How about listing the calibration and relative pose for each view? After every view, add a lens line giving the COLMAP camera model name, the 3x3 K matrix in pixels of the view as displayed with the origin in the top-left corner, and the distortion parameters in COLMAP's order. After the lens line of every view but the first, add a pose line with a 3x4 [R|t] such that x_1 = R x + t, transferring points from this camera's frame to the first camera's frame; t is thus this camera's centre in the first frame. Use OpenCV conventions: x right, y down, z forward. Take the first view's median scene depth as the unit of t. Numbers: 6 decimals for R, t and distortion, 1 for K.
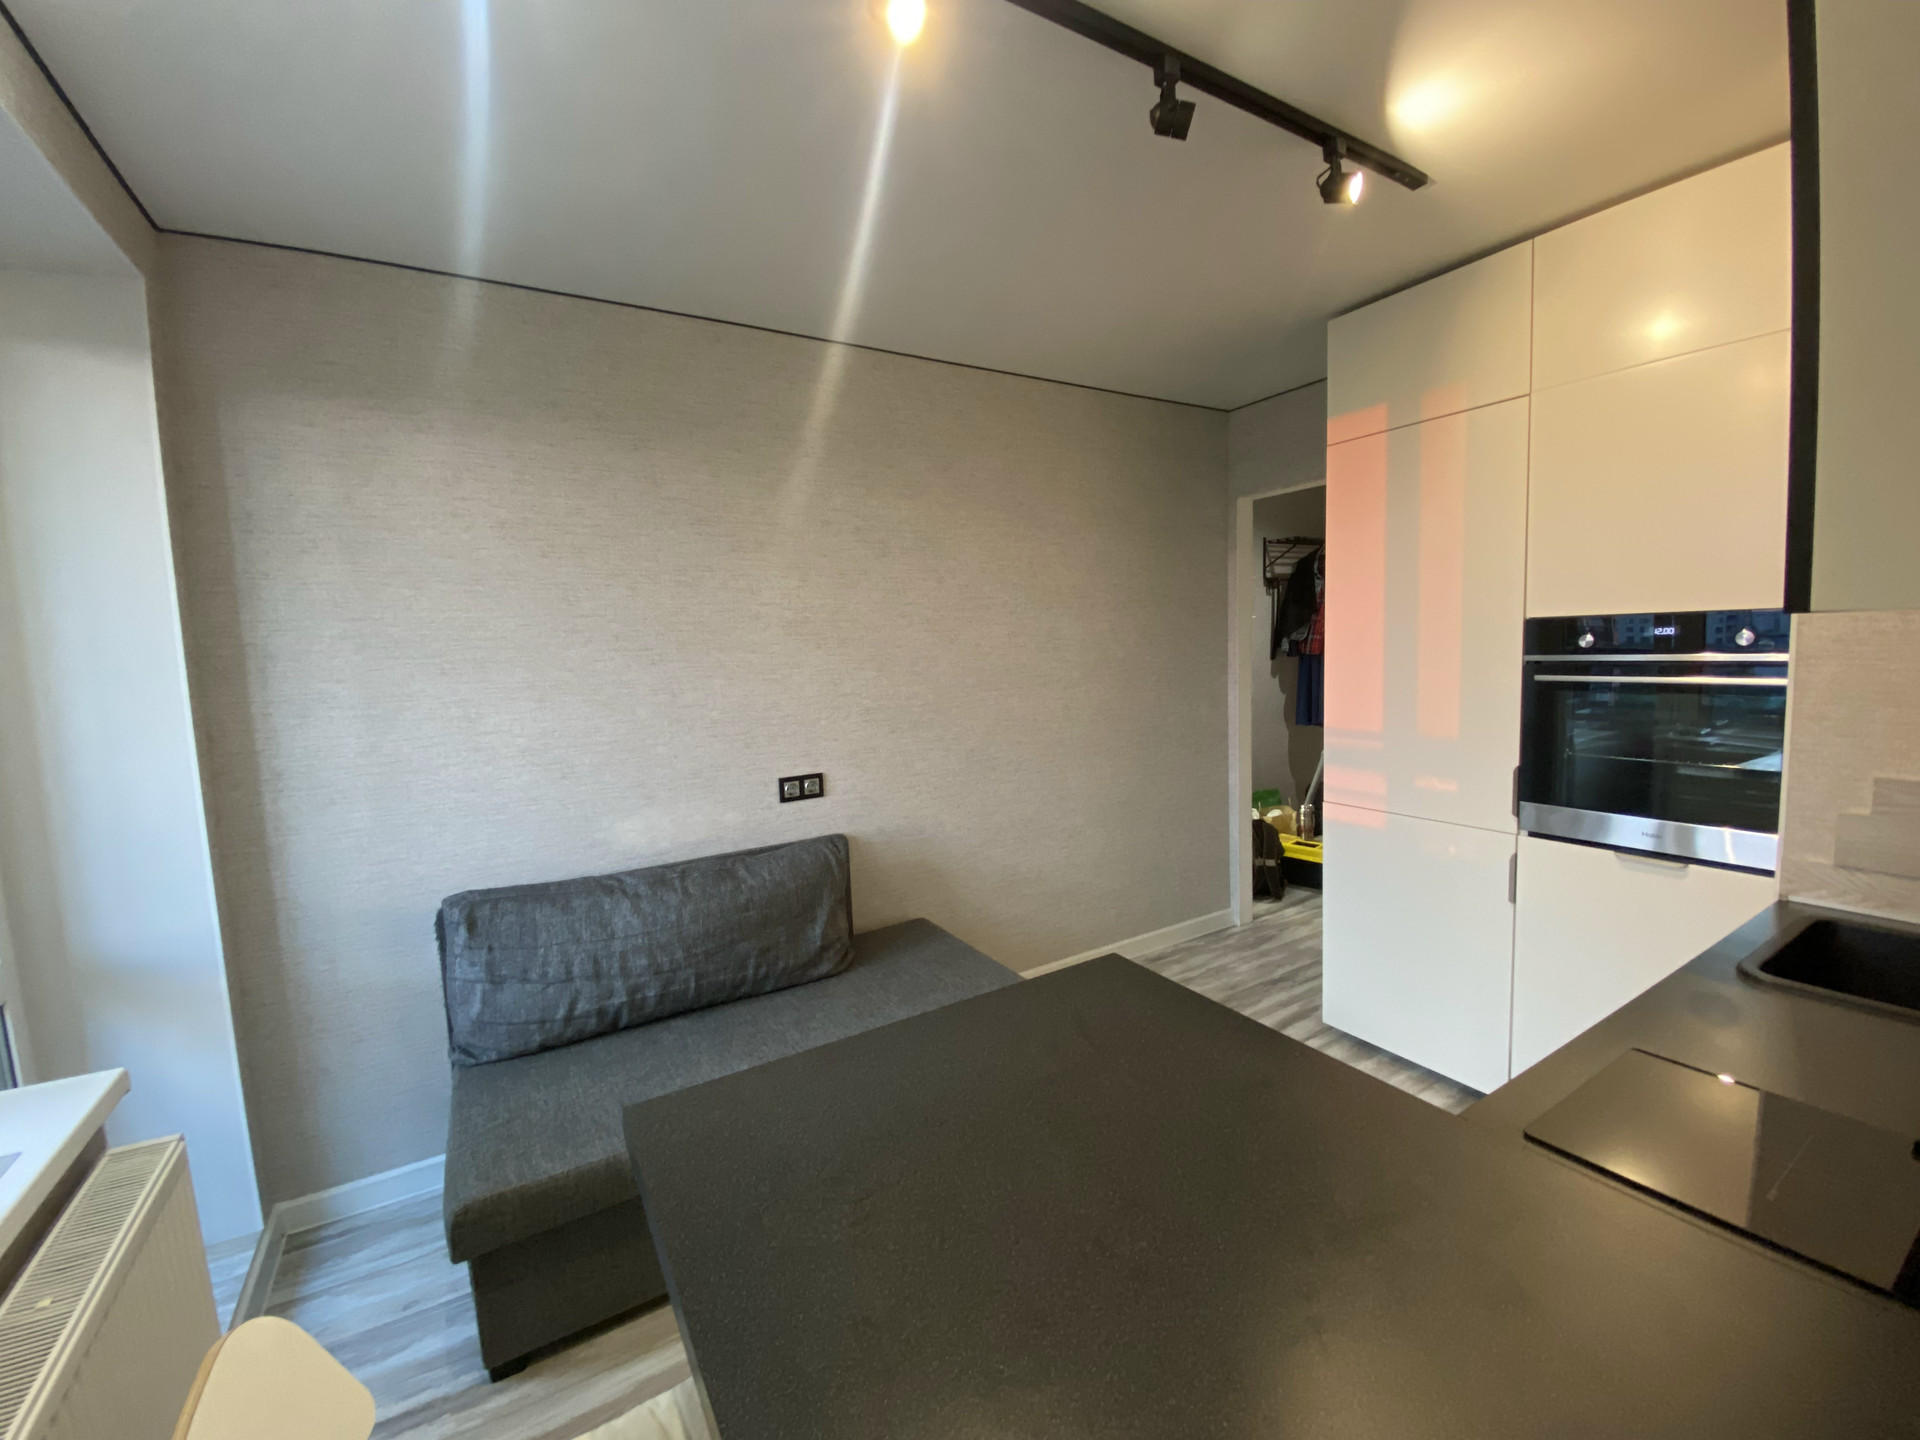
lens RADIAL K [[783.4, 0, 960.0], [0, 783.4, 720.0], [0, 0, 1]] dist [0.038753, -0.028001]
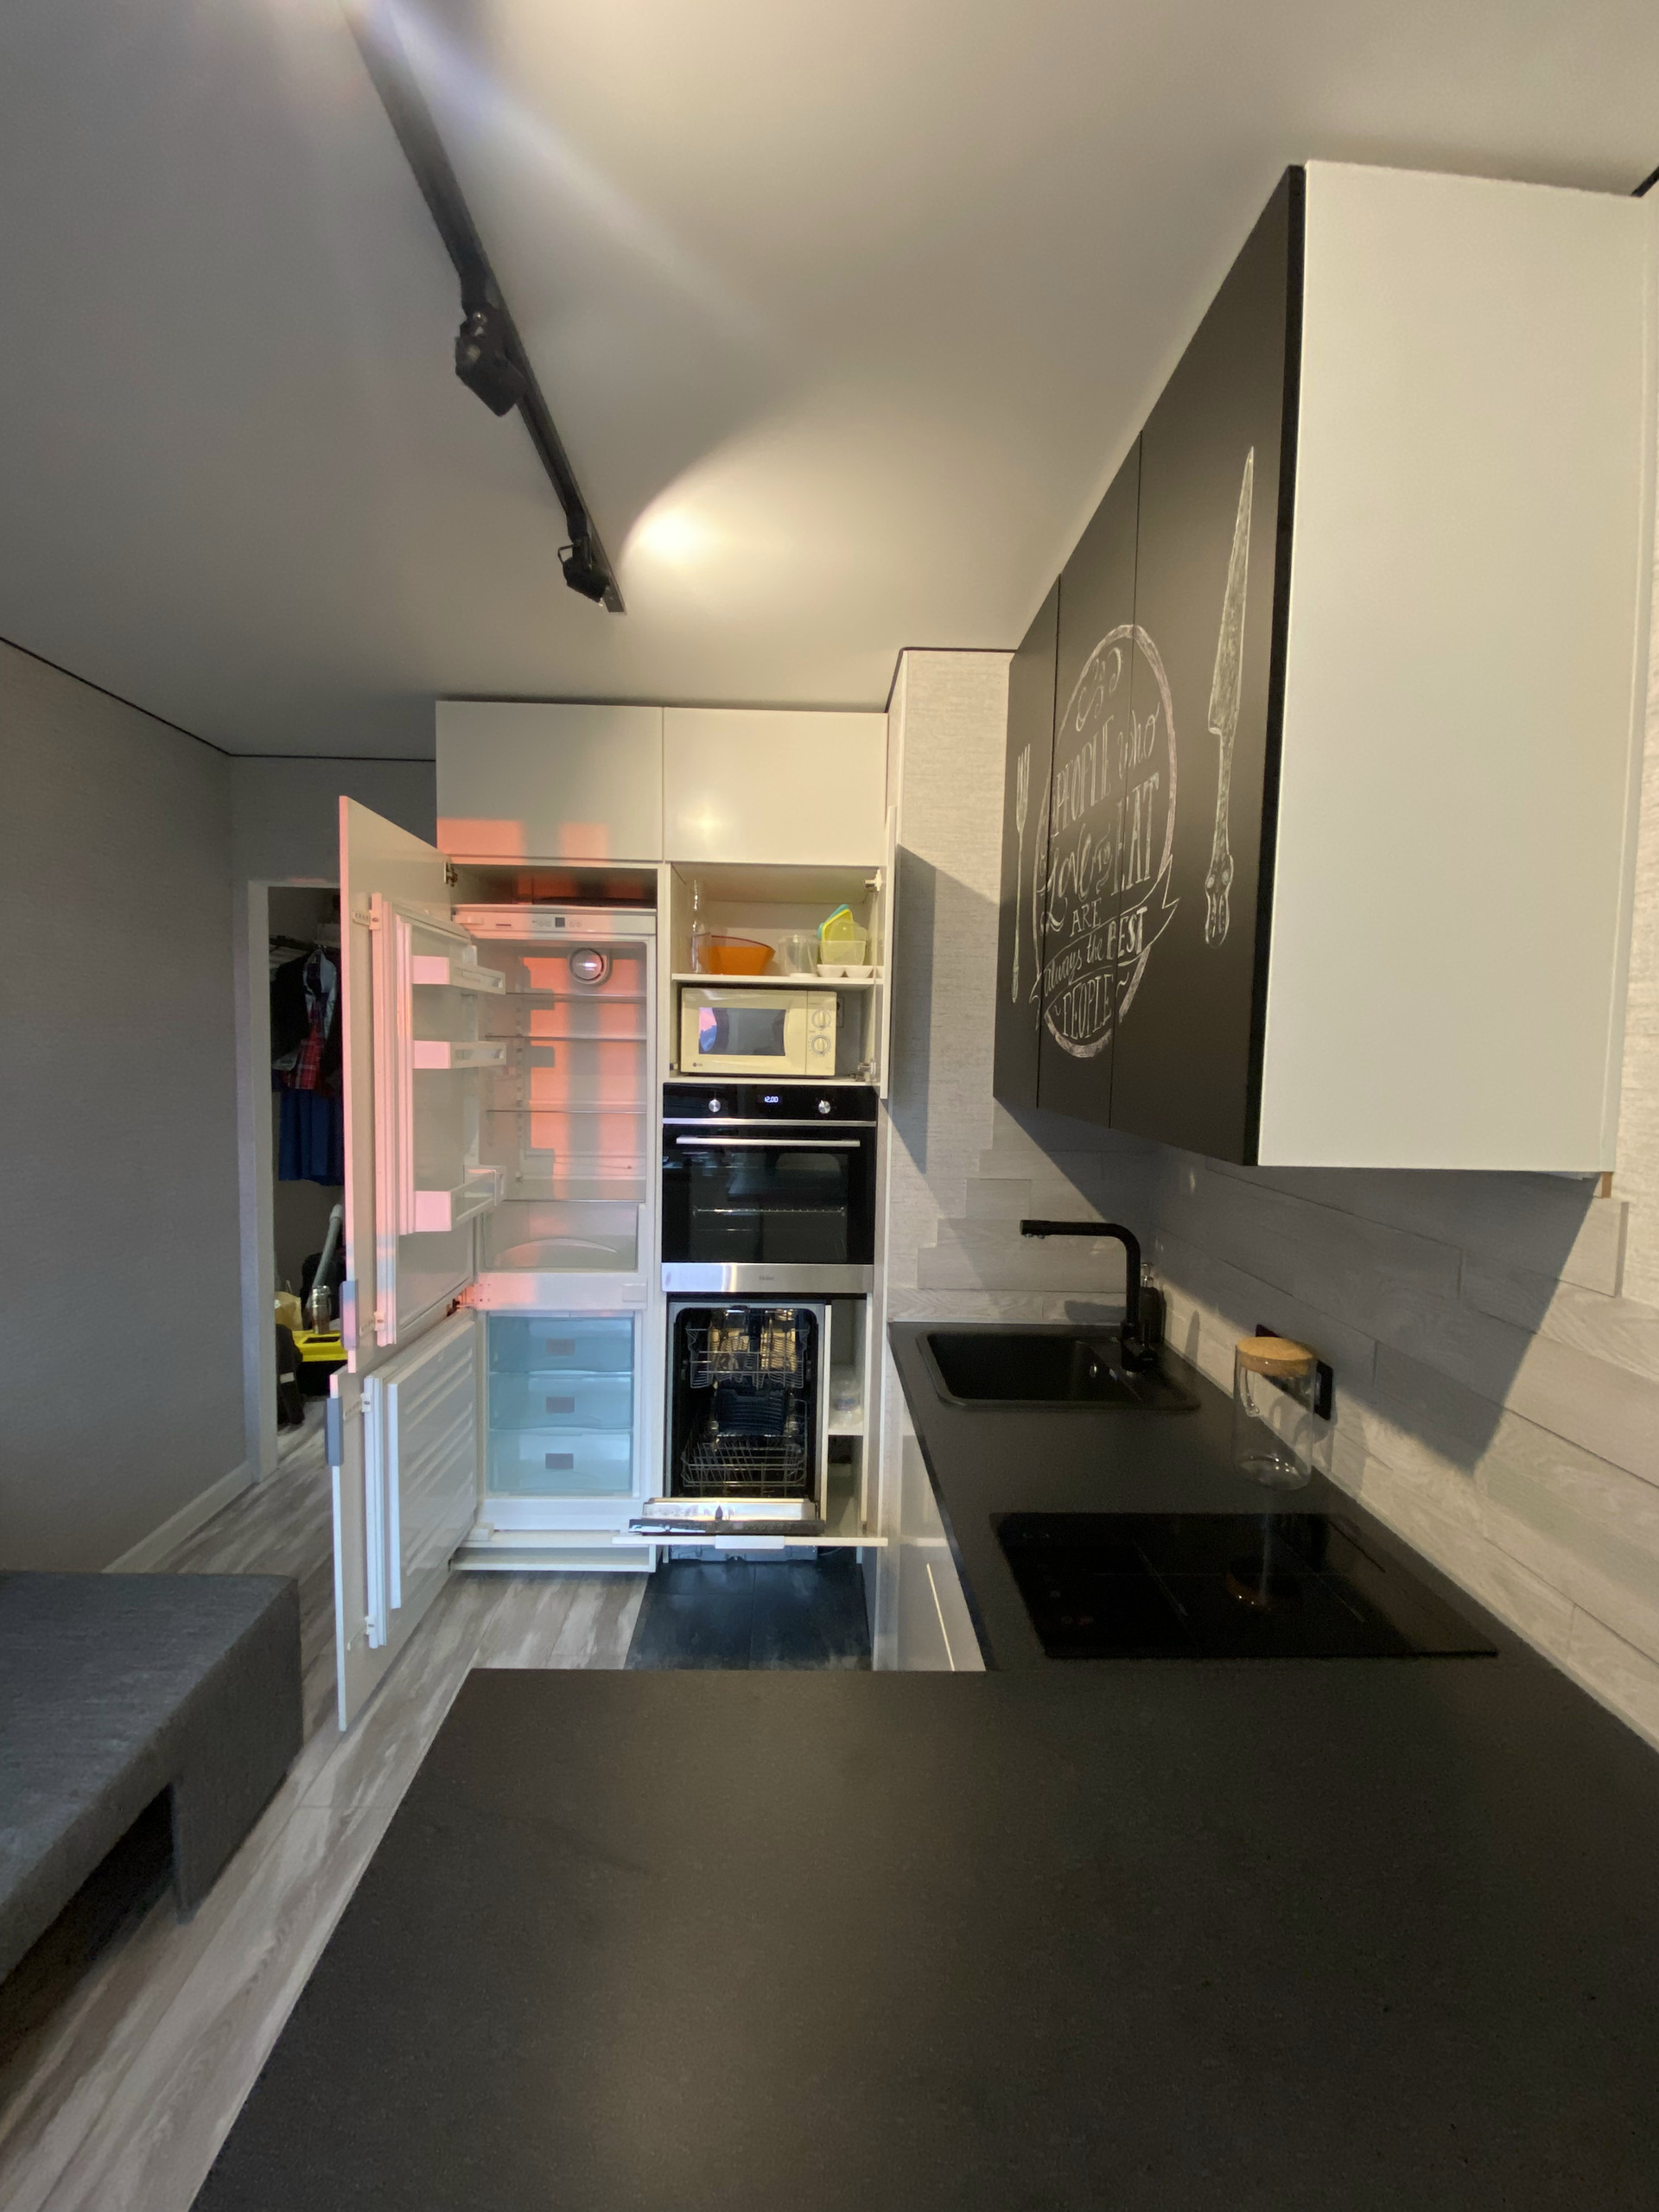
lens RADIAL K [[902.6, 0, 829.0], [0, 902.6, 1111.0], [0, 0, 1]] dist [0.038753, -0.028001]
pose [[0.496830, -0.013394, 0.867745, -0.106913], [0.045840, 0.998890, -0.010827, -0.041171], [-0.866637, 0.045156, 0.496892, 0.150944]]
